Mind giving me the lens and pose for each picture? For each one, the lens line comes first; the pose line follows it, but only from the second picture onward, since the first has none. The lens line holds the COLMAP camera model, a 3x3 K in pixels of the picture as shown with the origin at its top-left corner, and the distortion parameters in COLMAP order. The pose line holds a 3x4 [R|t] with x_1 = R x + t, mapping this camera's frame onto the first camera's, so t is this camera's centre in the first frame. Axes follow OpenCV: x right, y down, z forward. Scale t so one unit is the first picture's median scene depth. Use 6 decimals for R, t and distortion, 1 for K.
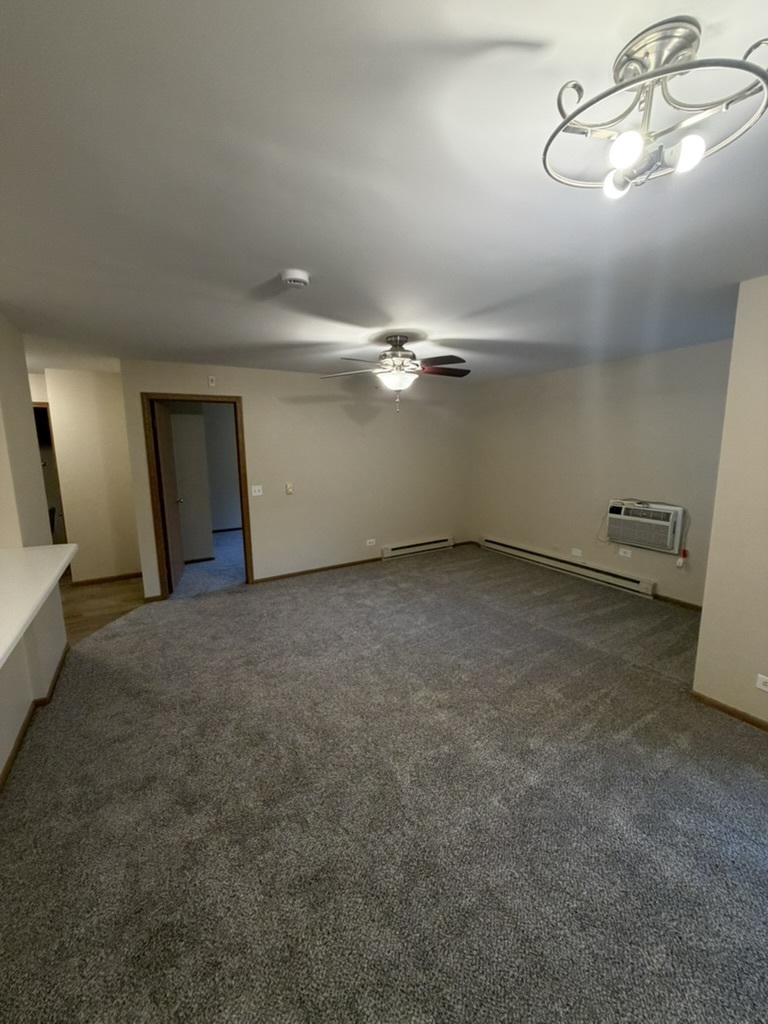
lens RADIAL K [[414.8, 0, 384.0], [0, 414.8, 512.0], [0, 0, 1]] dist [-0.000199, -0.000019]
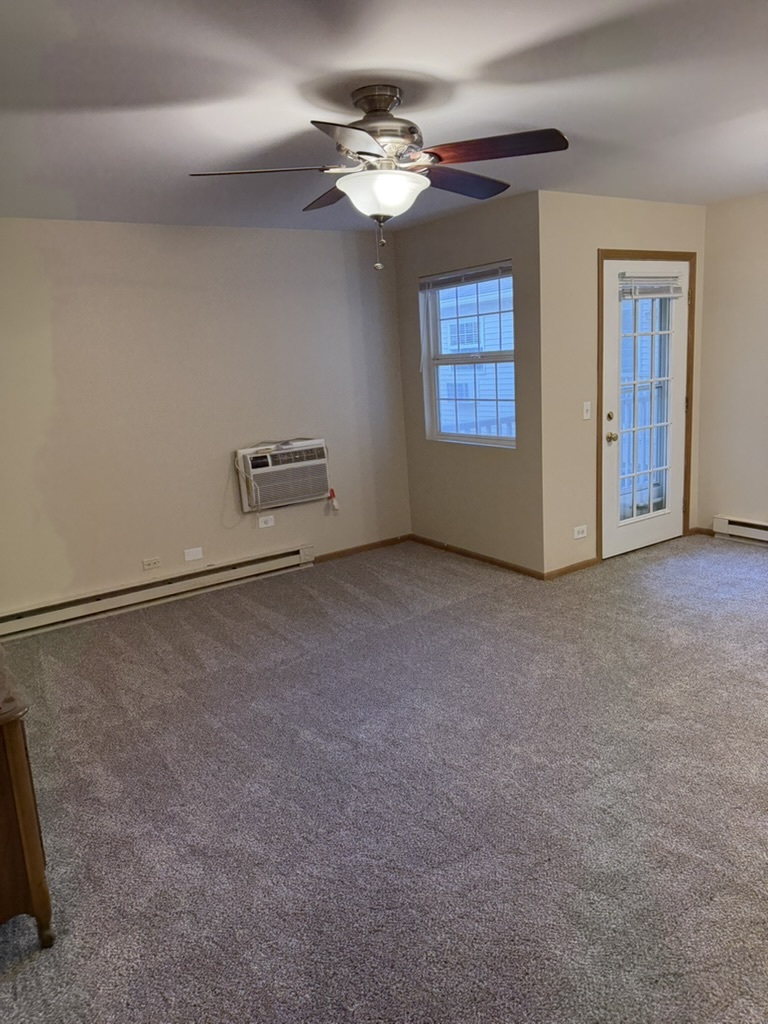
lens RADIAL K [[700.3, 0, 384.0], [0, 700.3, 512.0], [0, 0, 1]] dist [0.004542, 0.000737]
pose [[-0.049635, -0.197747, 0.978996, -0.588923], [0.237216, 0.949822, 0.203881, -0.112926], [-0.970188, 0.242353, -0.000236, 0.837969]]
